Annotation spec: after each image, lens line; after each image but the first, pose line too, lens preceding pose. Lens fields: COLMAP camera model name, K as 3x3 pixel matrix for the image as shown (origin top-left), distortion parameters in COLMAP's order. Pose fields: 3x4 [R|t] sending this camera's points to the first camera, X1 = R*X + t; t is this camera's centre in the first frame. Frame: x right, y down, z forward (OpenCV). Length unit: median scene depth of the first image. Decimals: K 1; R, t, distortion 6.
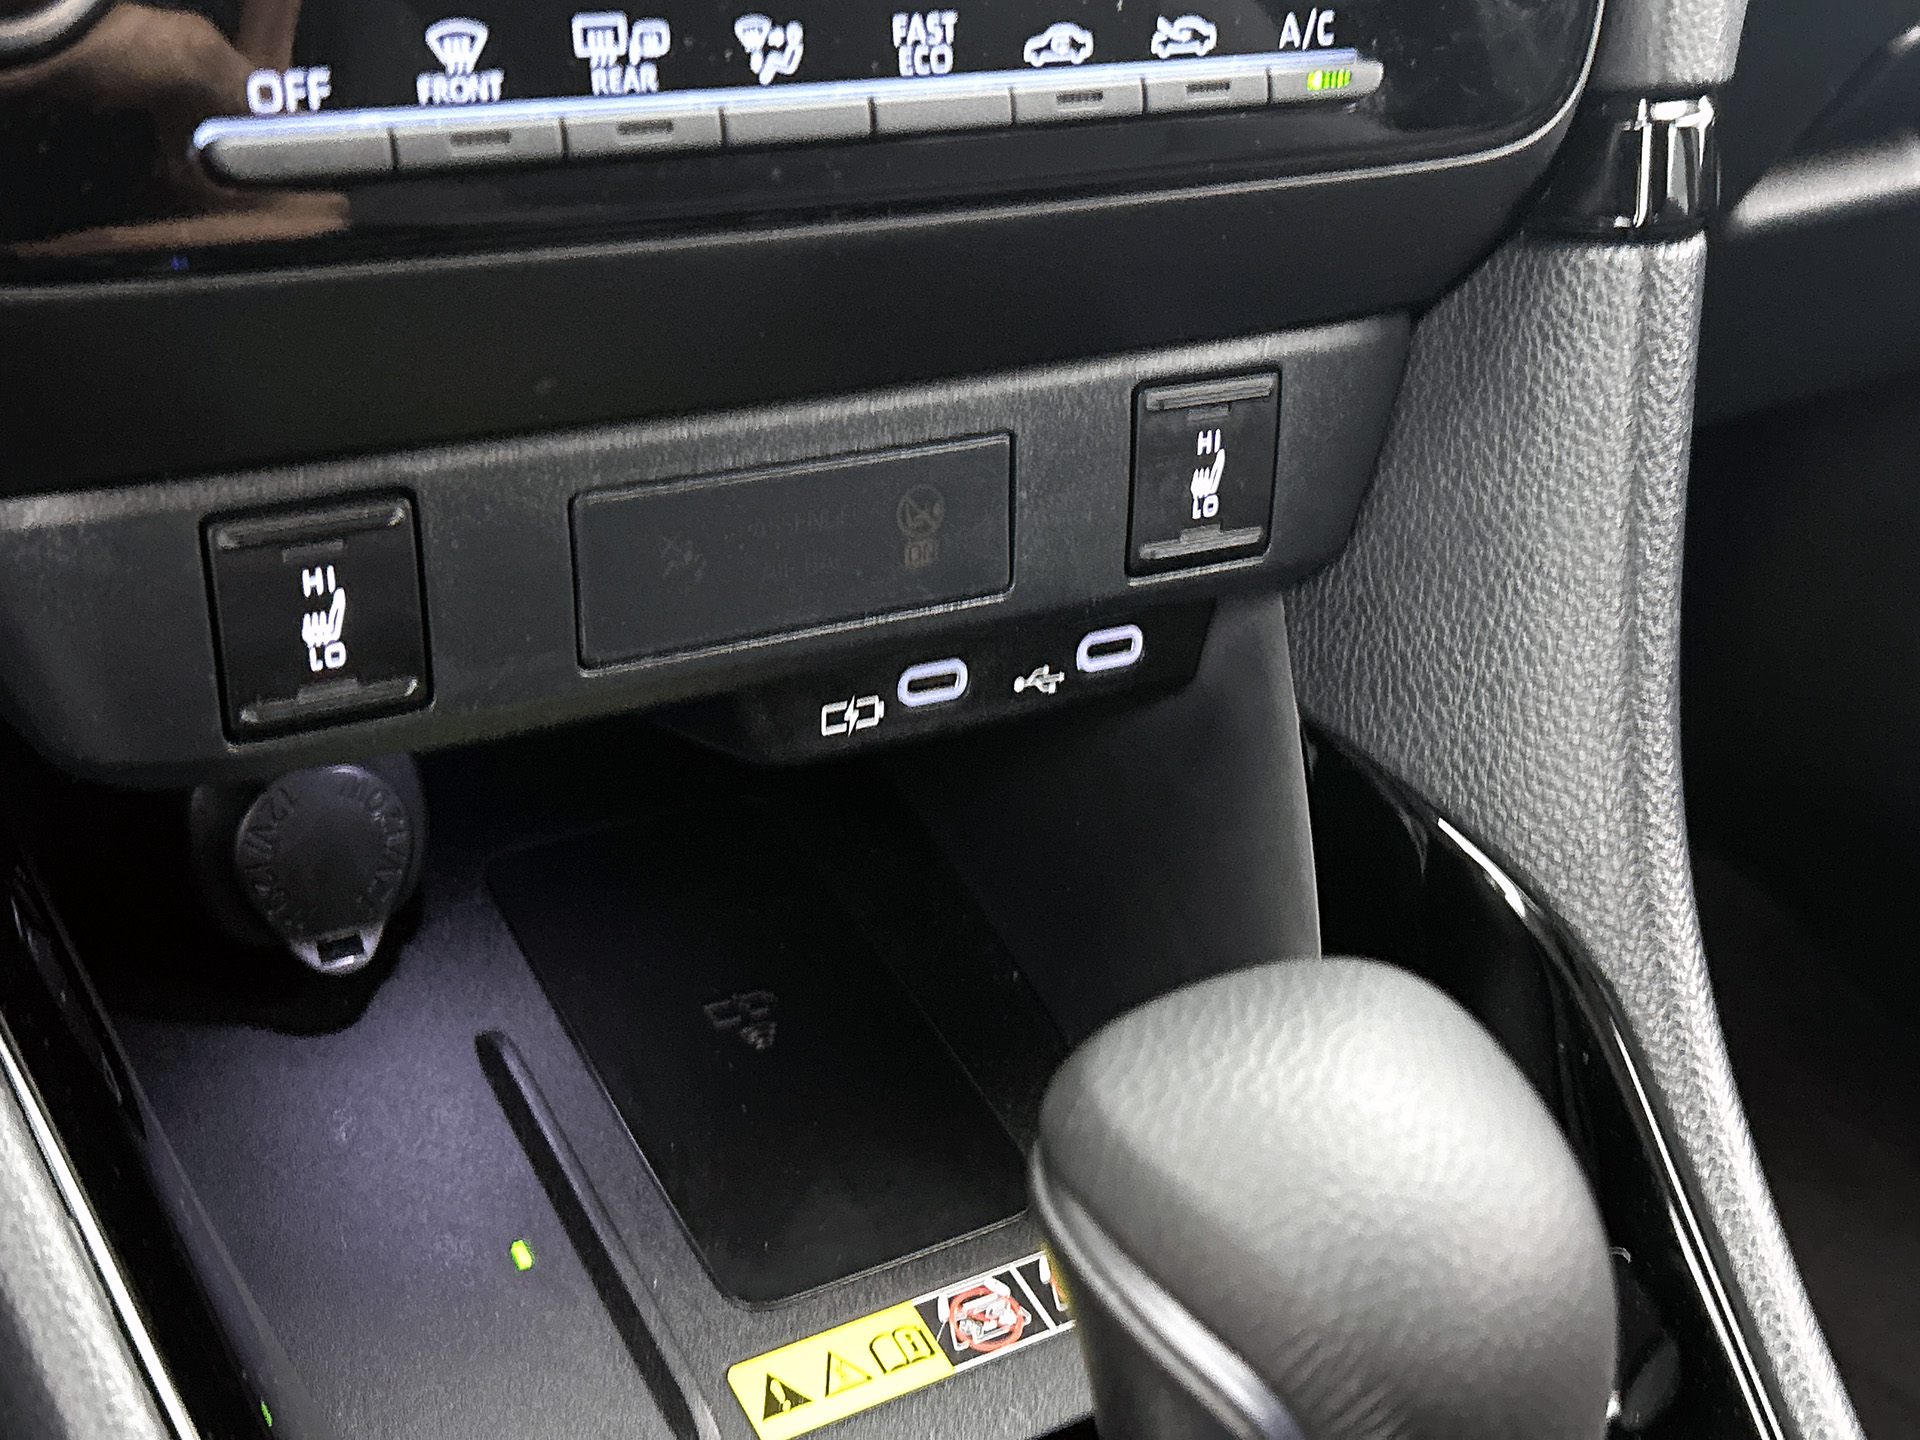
lens RADIAL K [[2278.6, 0, 917.4], [0, 2278.6, 708.3], [0, 0, 1]] dist [0.093033, 0.000000]
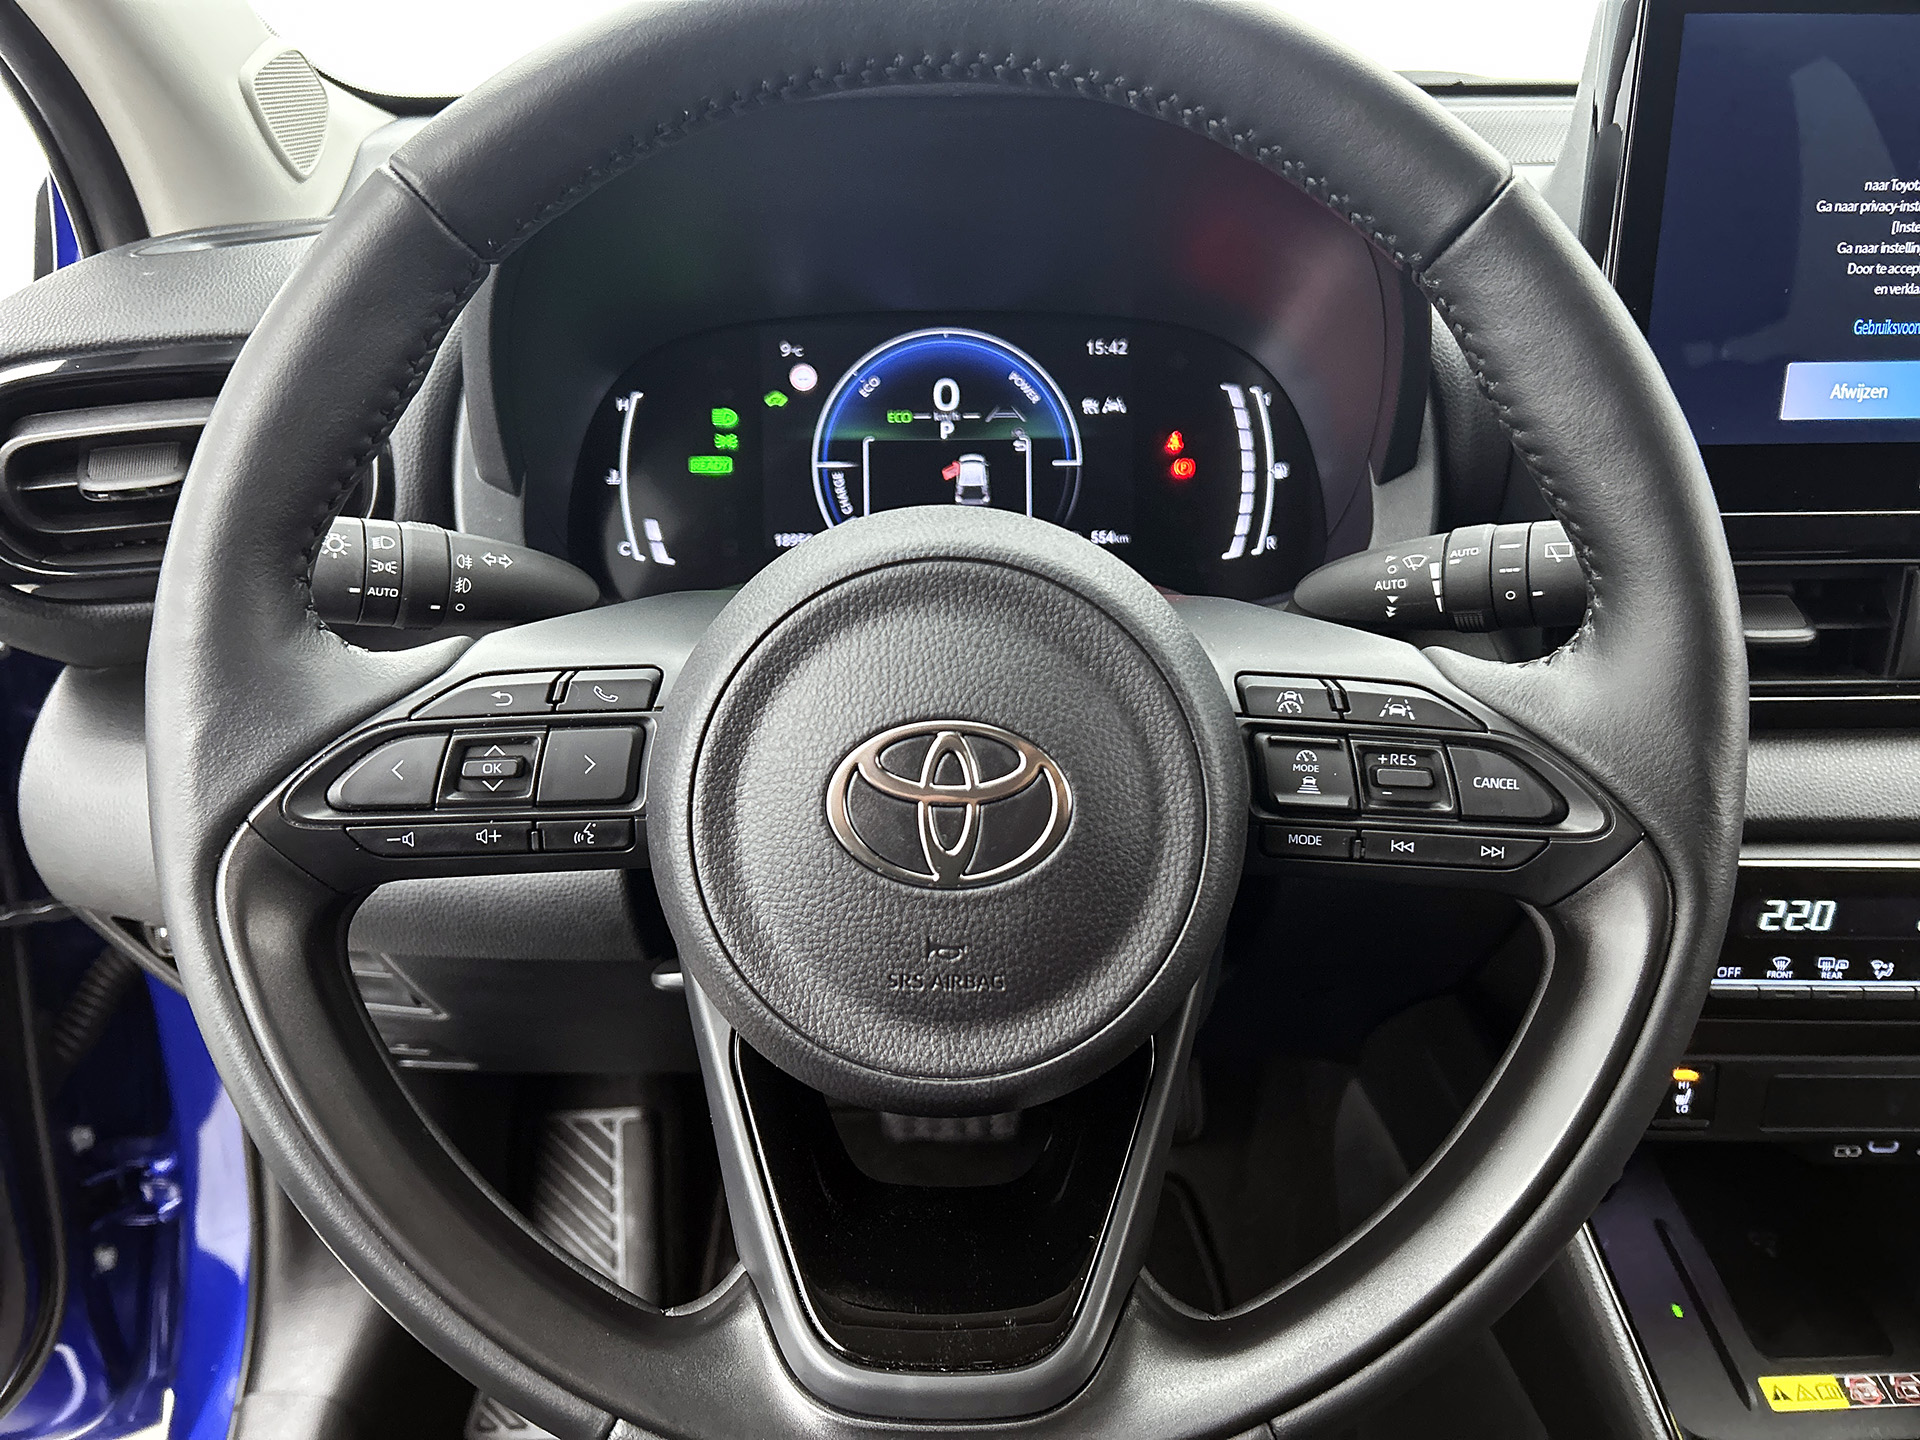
lens RADIAL K [[1456.0, 0, 948.0], [0, 1456.0, 715.1], [0, 0, 1]] dist [0.055363, -0.077296]
pose [[0.873922, 0.142306, -0.464768, -0.237938], [-0.184410, 0.981765, -0.046149, -0.239798], [0.449726, 0.126038, 0.884229, -1.132308]]
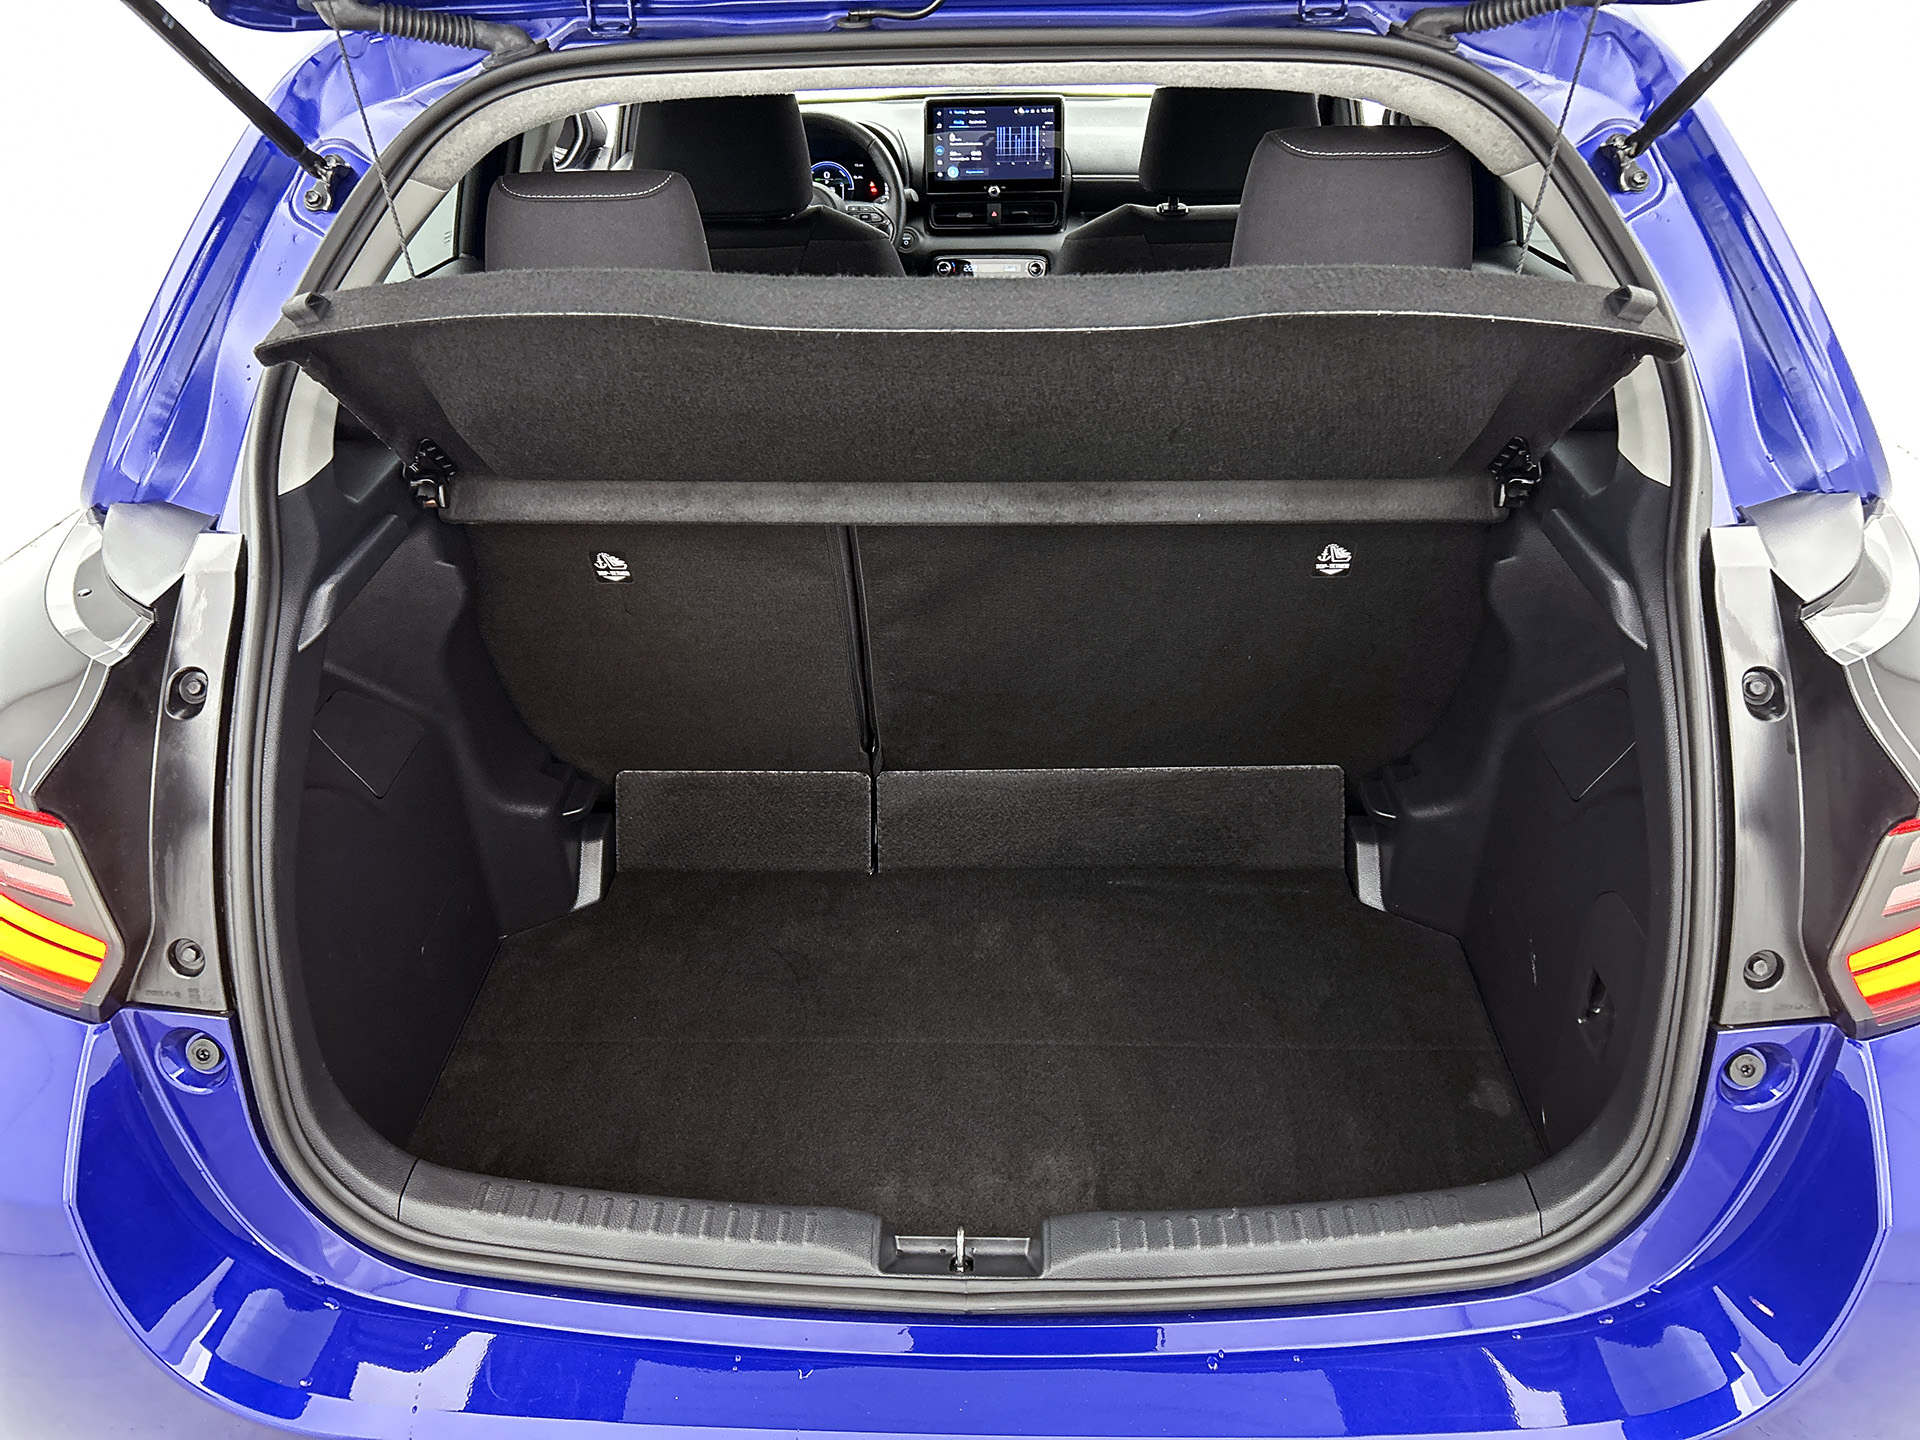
lens RADIAL K [[1456.0, 0, 957.3], [0, 1456.0, 716.8], [0, 0, 1]] dist [0.055363, -0.077296]
pose [[0.845692, 0.193911, -0.497196, 4.874898], [-0.197475, 0.979227, 0.046019, 2.073332], [0.495791, 0.059266, 0.866417, -7.041573]]
